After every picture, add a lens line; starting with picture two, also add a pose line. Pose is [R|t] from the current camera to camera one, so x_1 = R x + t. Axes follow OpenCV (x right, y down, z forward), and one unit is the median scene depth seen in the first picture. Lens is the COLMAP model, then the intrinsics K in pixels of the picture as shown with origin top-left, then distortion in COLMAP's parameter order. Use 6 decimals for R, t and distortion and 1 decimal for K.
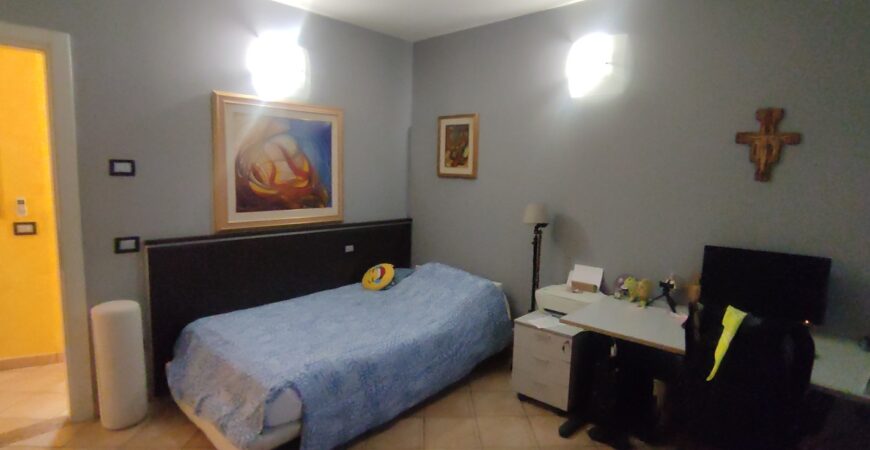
lens RADIAL K [[469.9, 0, 442.9], [0, 469.9, 220.9], [0, 0, 1]] dist [-0.000752, 0.000437]
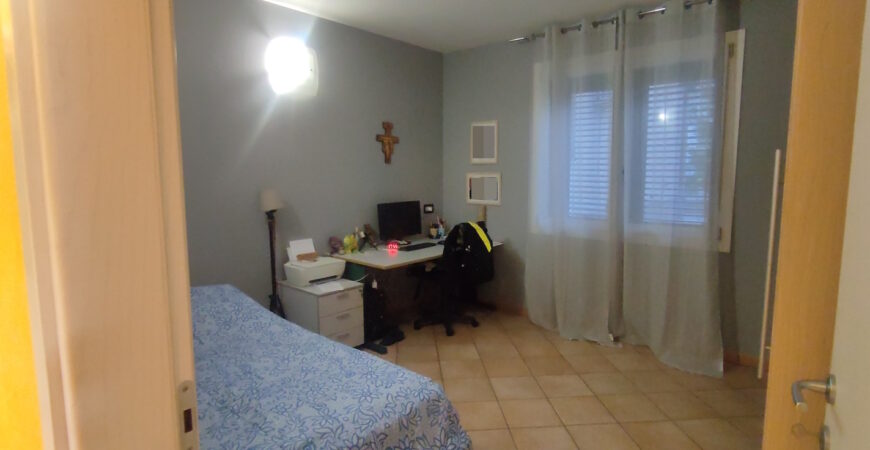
lens RADIAL K [[469.9, 0, 442.9], [0, 469.9, 220.9], [0, 0, 1]] dist [-0.000752, 0.000437]
pose [[-0.041508, -0.134912, 0.989988, -1.096070], [0.106407, 0.984610, 0.138640, -0.093805], [-0.993456, 0.111096, -0.026514, 0.863390]]
